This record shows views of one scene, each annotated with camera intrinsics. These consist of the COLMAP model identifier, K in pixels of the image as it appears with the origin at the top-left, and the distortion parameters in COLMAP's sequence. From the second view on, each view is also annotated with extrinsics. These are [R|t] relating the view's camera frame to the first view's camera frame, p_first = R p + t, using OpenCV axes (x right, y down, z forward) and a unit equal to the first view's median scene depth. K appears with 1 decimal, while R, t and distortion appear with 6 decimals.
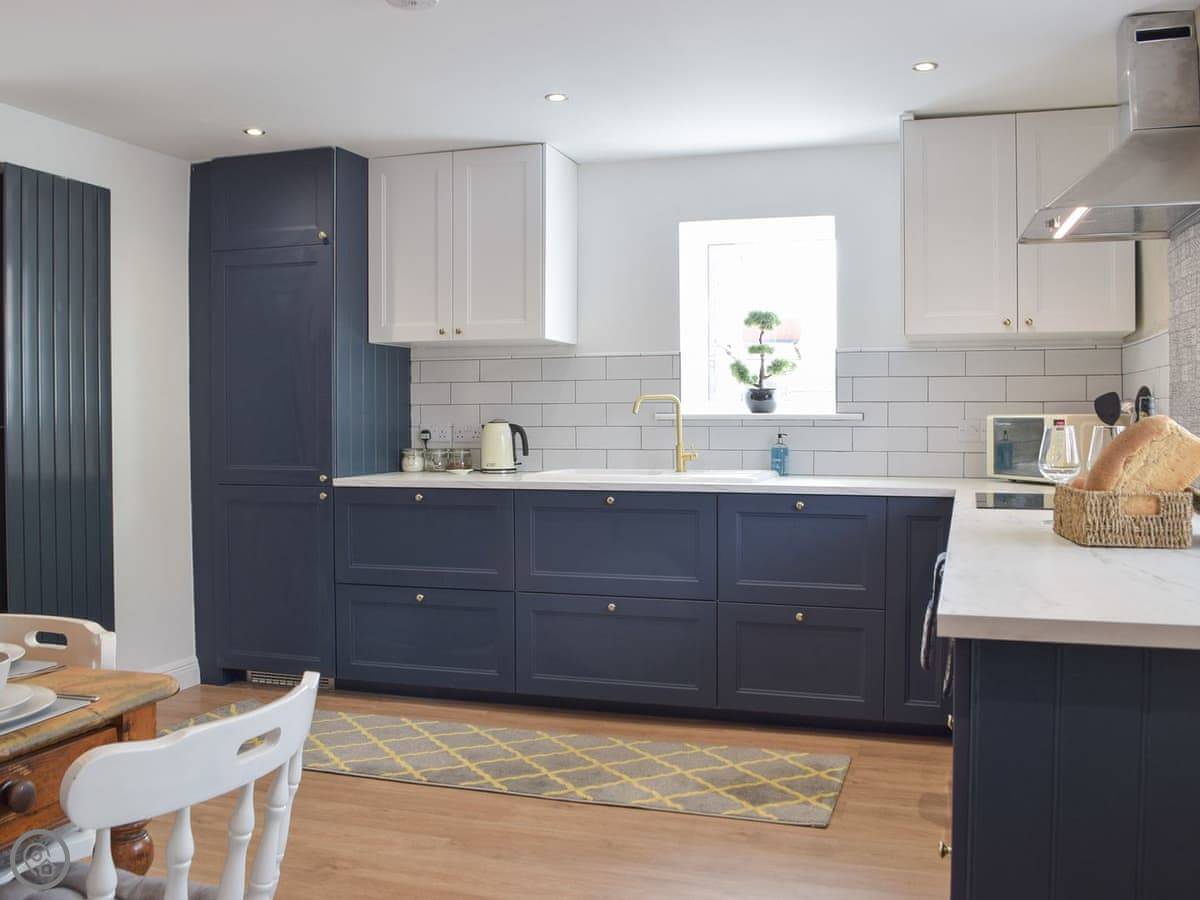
lens RADIAL K [[1083.4, 0, 600.0], [0, 1083.4, 450.0], [0, 0, 1]] dist [-0.118839, 0.038930]
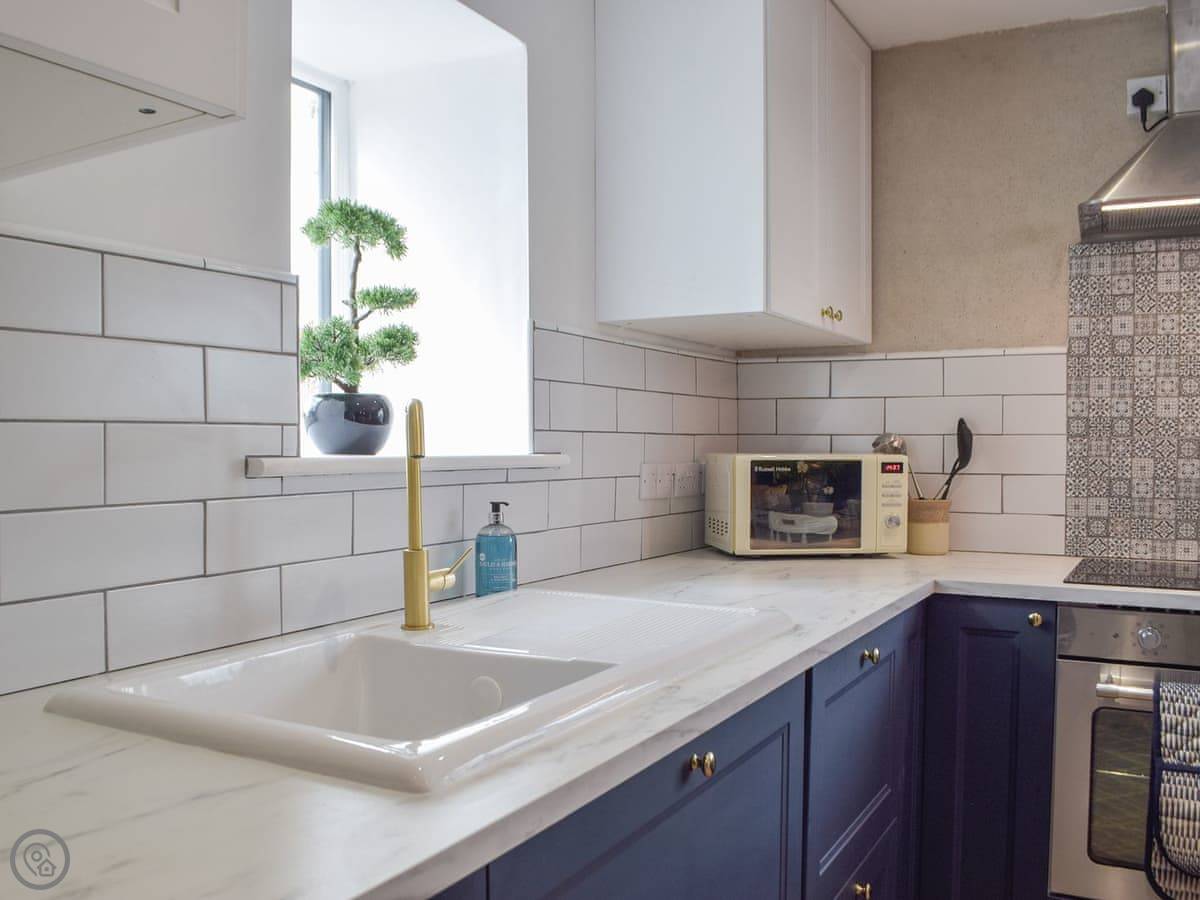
lens RADIAL K [[1060.2, 0, 534.2], [0, 1060.2, 478.2], [0, 0, 1]] dist [-0.104134, 0.016207]
pose [[0.241274, -0.027659, 0.970063, -0.297799], [0.028910, 0.999355, 0.021304, -0.040782], [-0.970026, 0.022904, 0.241918, 1.093636]]
